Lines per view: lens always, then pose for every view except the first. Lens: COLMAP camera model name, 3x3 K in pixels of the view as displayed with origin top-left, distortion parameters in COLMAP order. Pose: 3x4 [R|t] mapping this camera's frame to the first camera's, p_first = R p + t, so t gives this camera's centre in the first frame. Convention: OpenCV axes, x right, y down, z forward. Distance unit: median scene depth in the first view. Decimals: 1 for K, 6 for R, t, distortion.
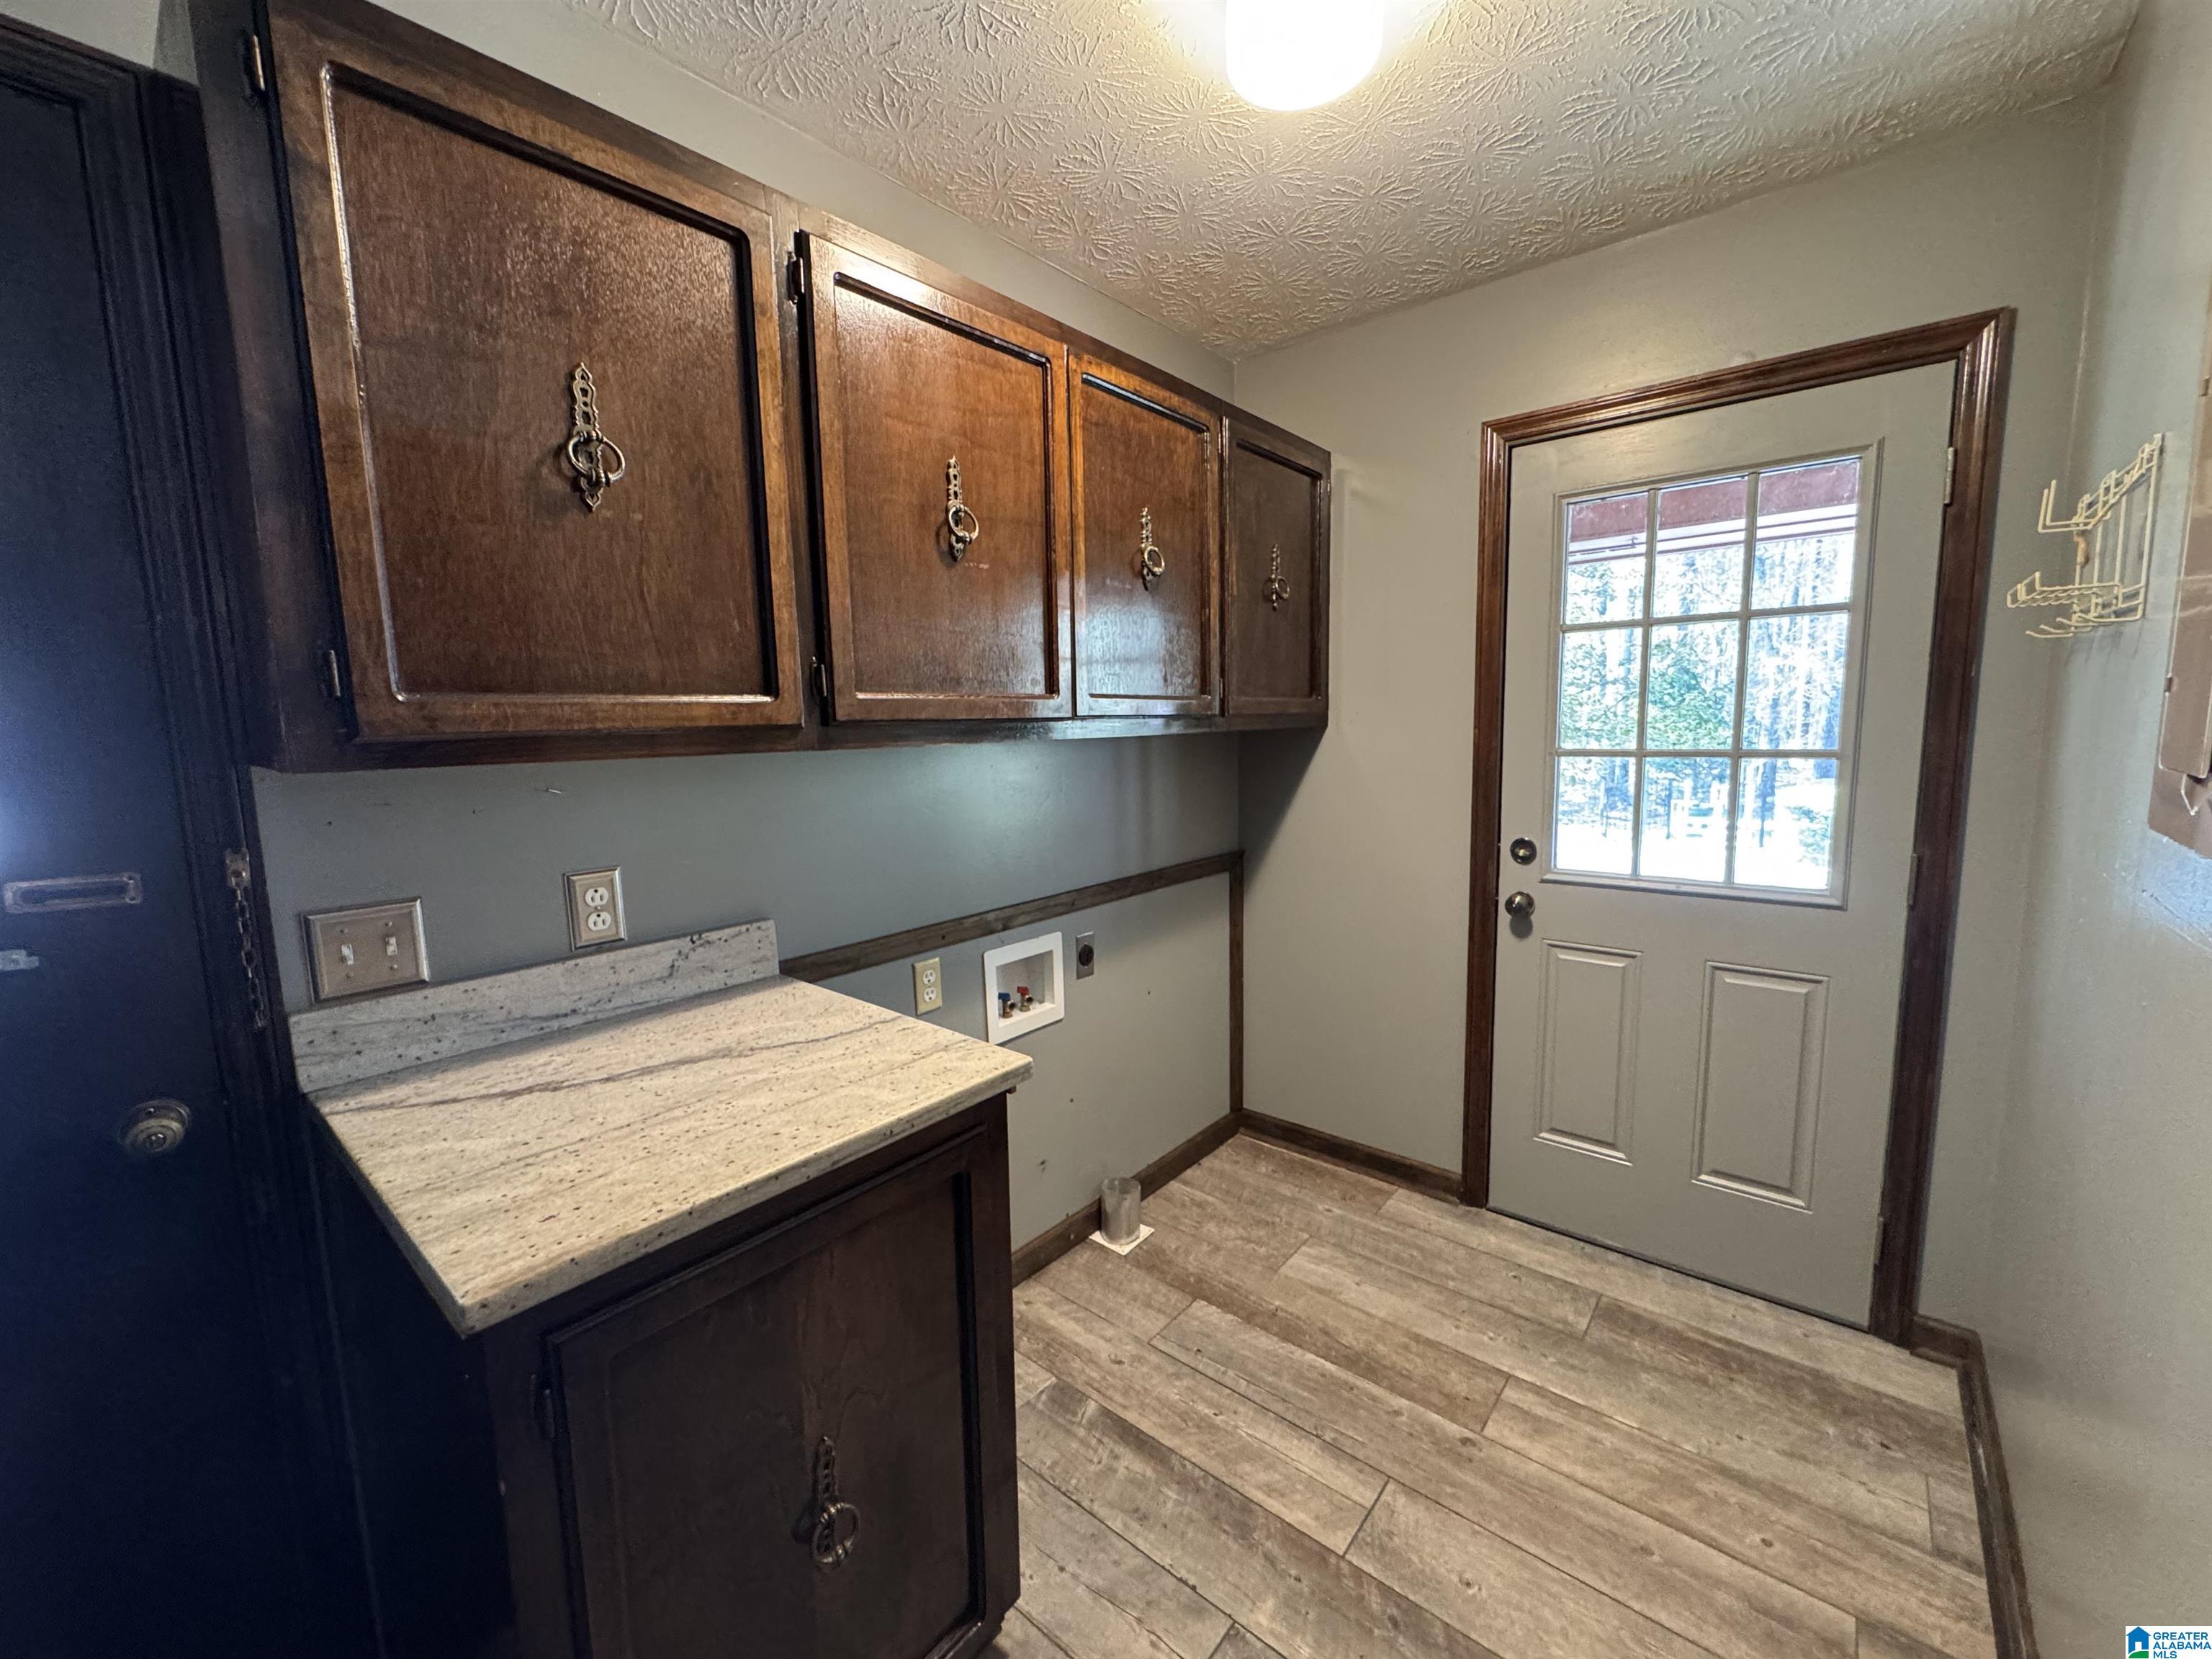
lens RADIAL K [[877.9, 0, 1107.6], [0, 877.9, 828.7], [0, 0, 1]] dist [-0.003619, 0.000027]
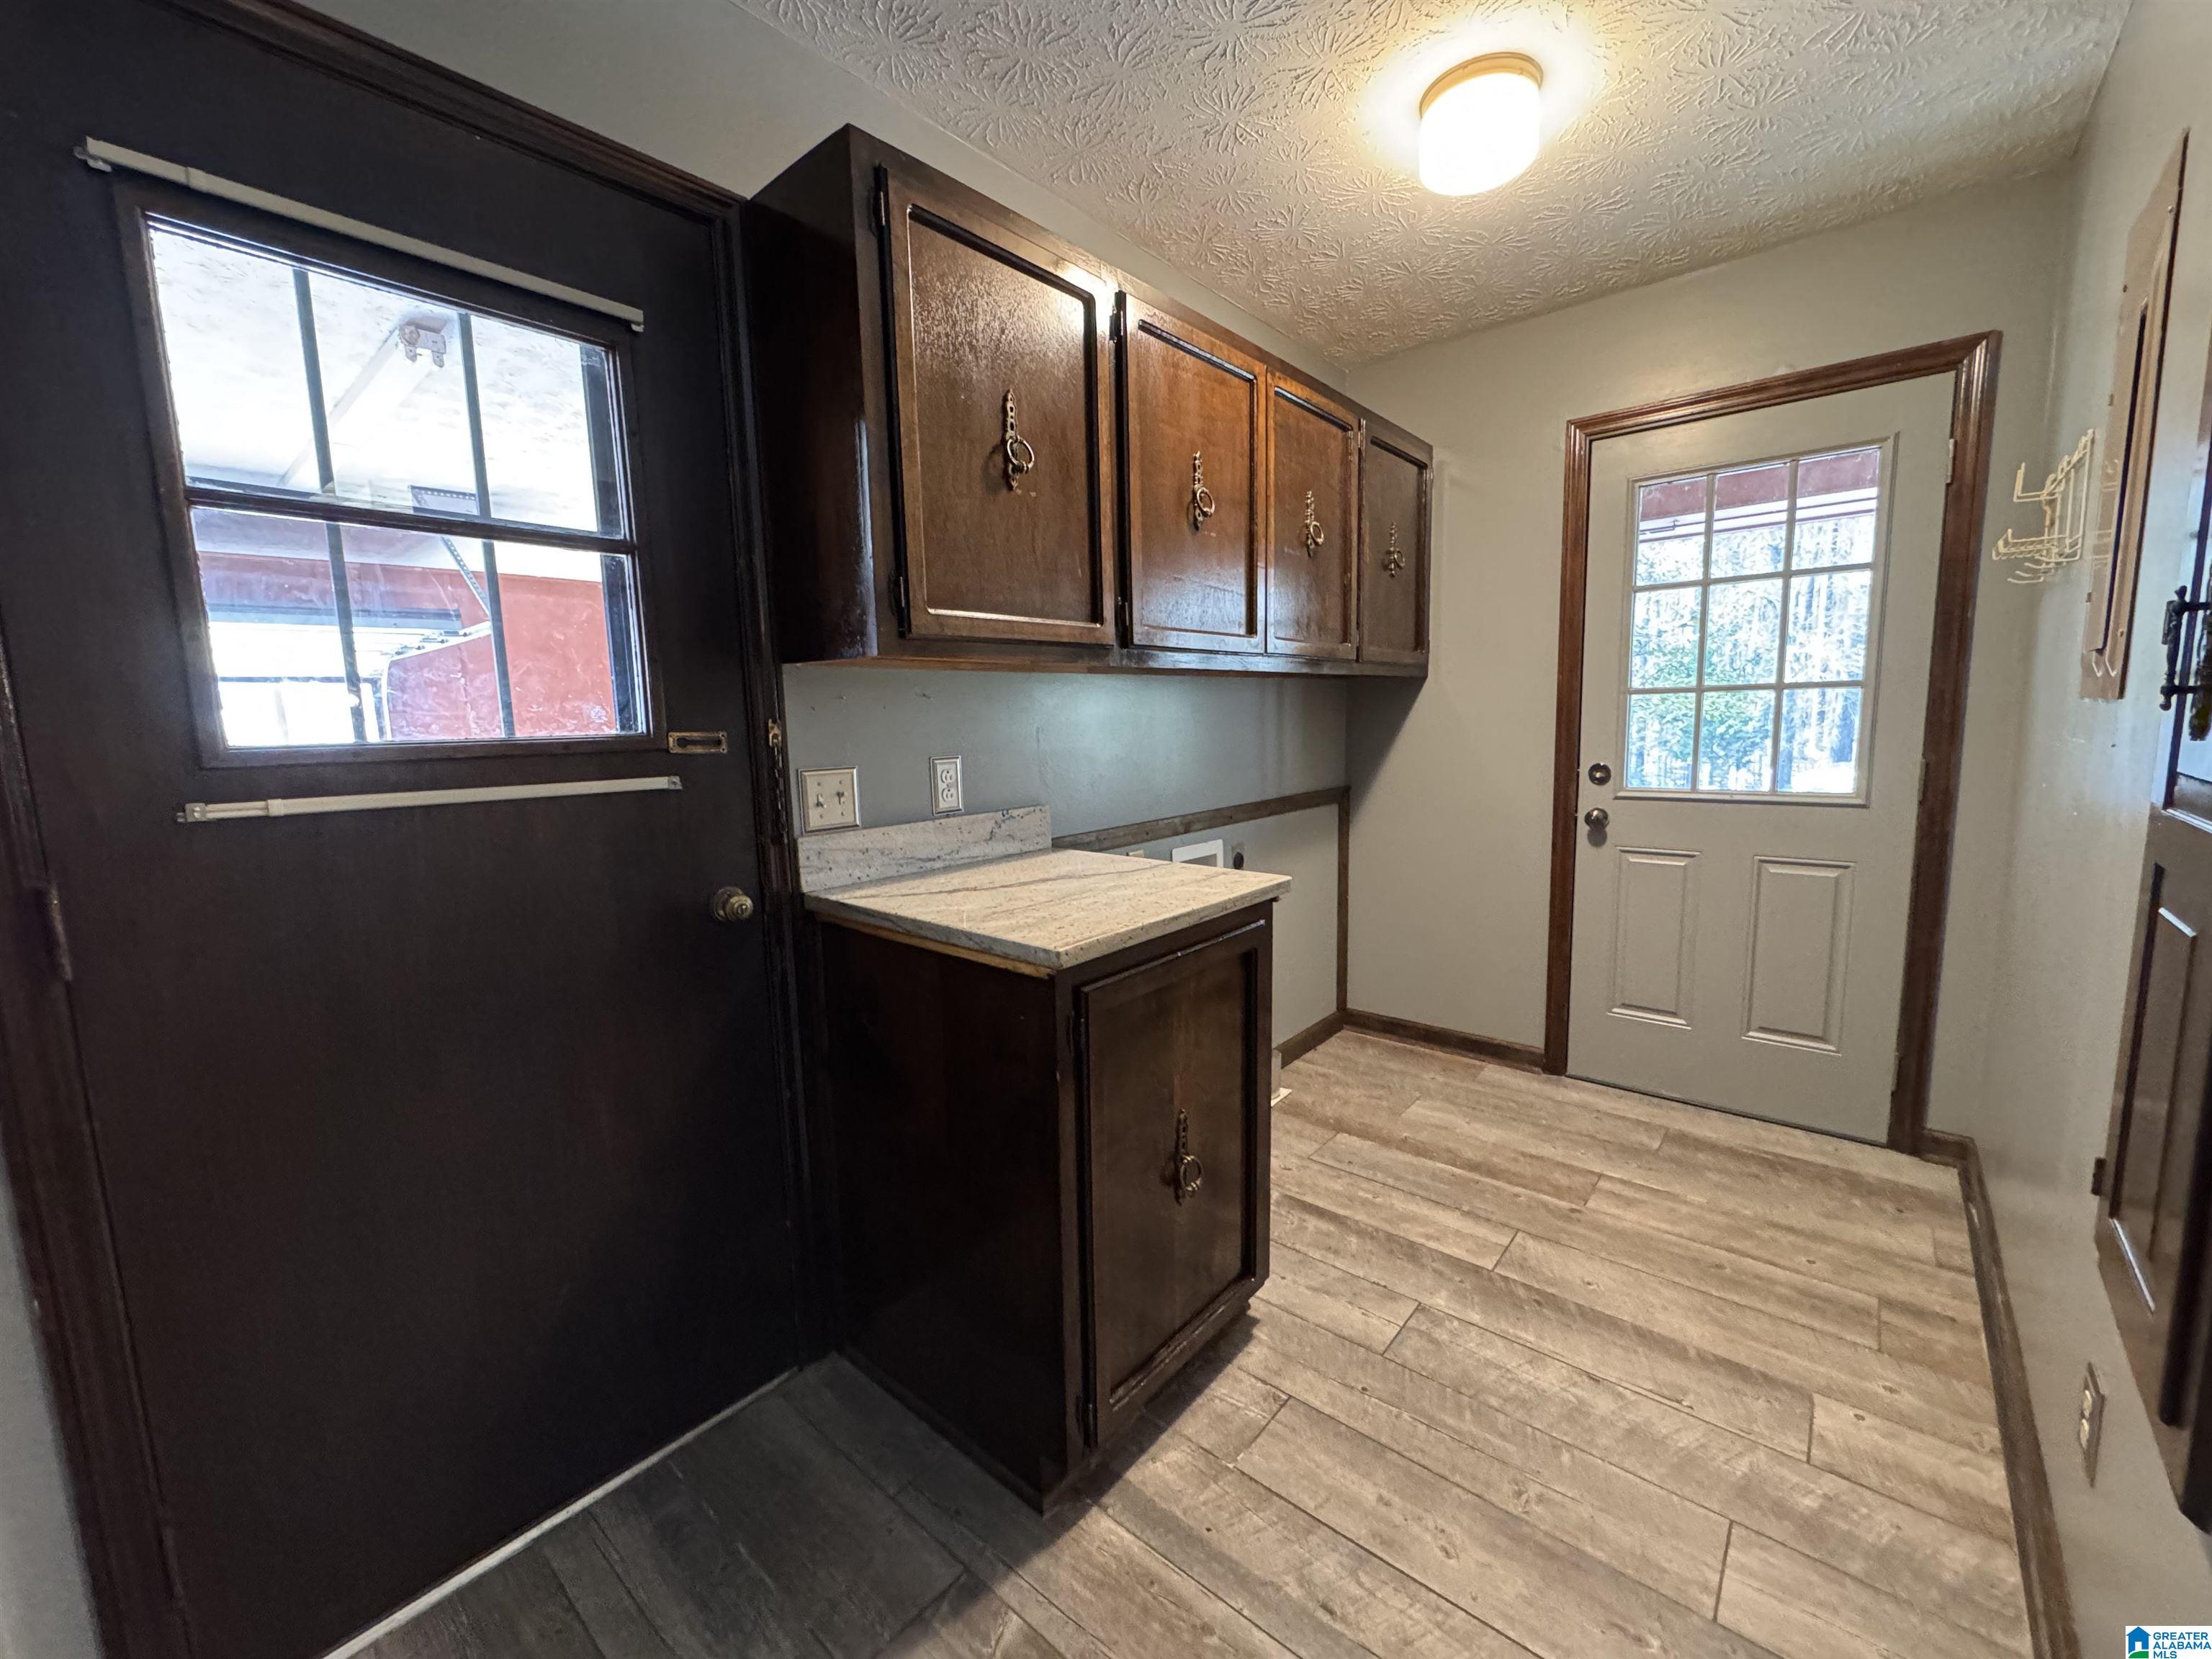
lens RADIAL K [[877.9, 0, 1107.4], [0, 877.9, 828.6], [0, 0, 1]] dist [-0.003619, 0.000027]
pose [[0.999938, -0.003284, -0.010620, -0.257097], [0.003328, 0.999986, 0.004188, 0.123552], [0.010606, -0.004223, 0.999935, -0.292304]]
